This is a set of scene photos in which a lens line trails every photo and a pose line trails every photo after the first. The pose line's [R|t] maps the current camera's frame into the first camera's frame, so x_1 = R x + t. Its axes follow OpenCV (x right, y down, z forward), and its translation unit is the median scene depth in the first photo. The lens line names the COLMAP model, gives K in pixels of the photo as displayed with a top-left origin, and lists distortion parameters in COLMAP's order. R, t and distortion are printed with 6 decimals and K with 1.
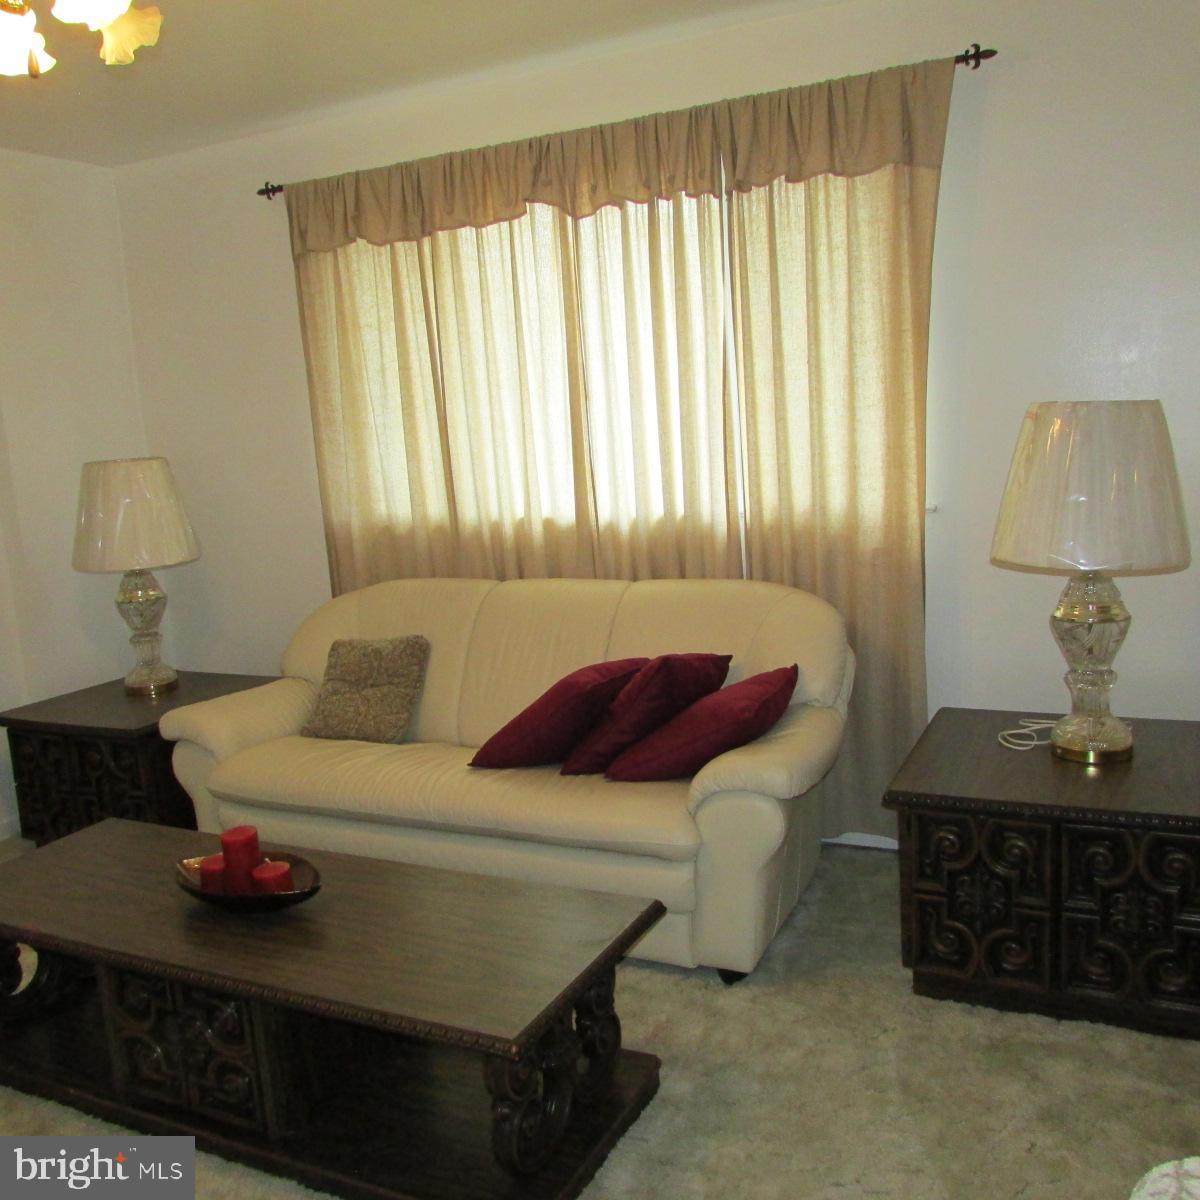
lens RADIAL K [[1162.9, 0, 602.5], [0, 1162.9, 592.9], [0, 0, 1]] dist [-0.019476, 0.022405]
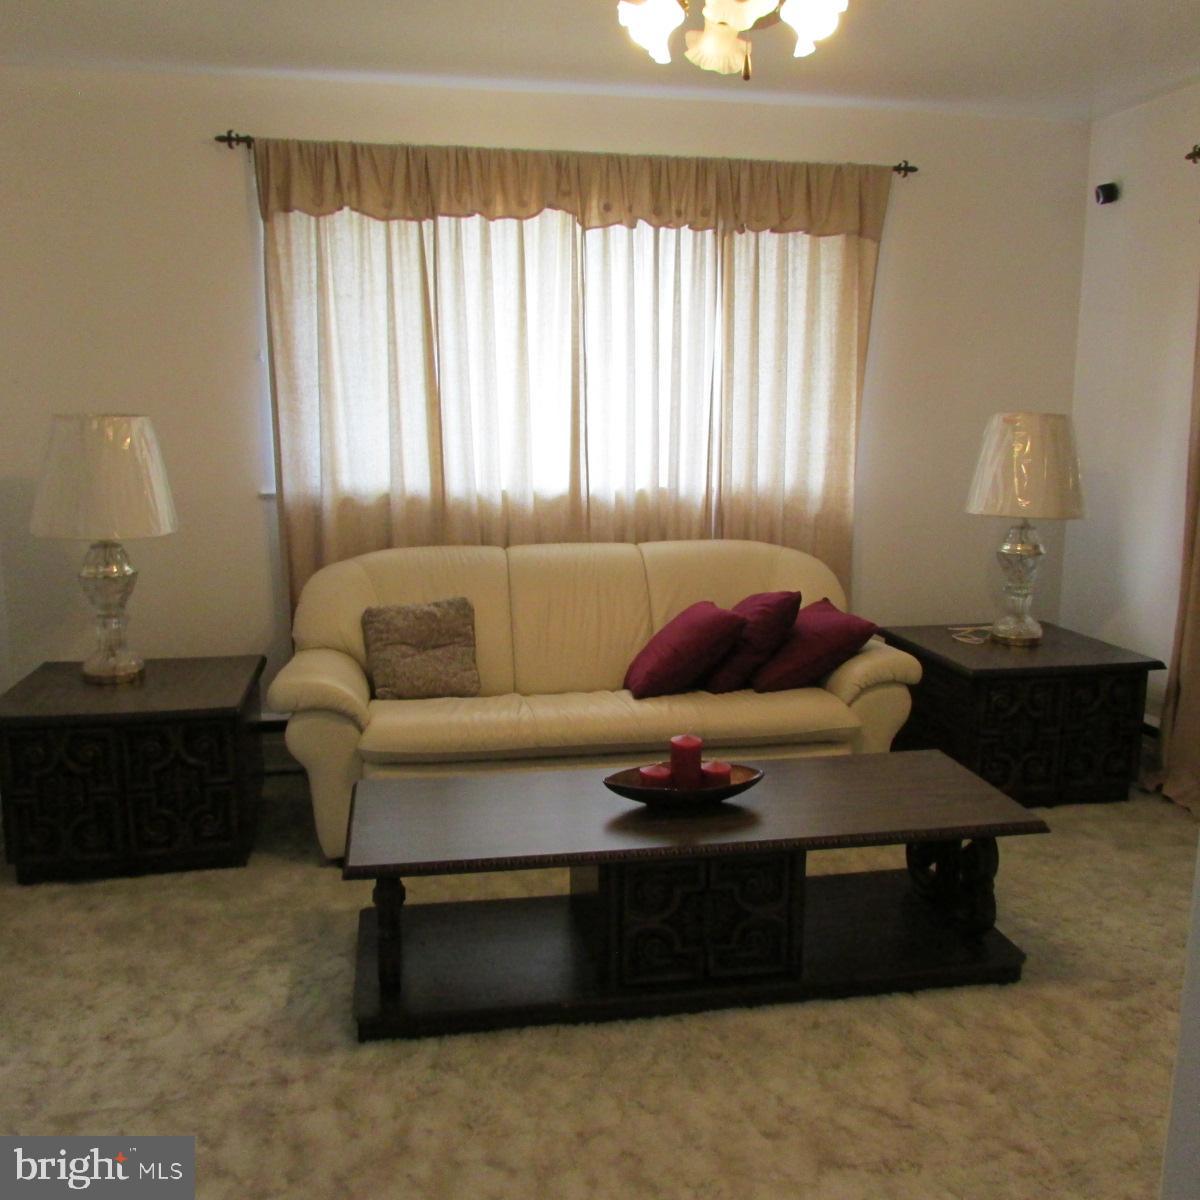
lens RADIAL K [[1162.9, 0, 602.5], [0, 1162.9, 592.9], [0, 0, 1]] dist [-0.019476, 0.022405]
pose [[0.789696, -0.033420, 0.612587, -0.729254], [0.039456, 0.999215, 0.003649, 0.034692], [-0.612228, 0.021289, 0.790394, 0.088038]]
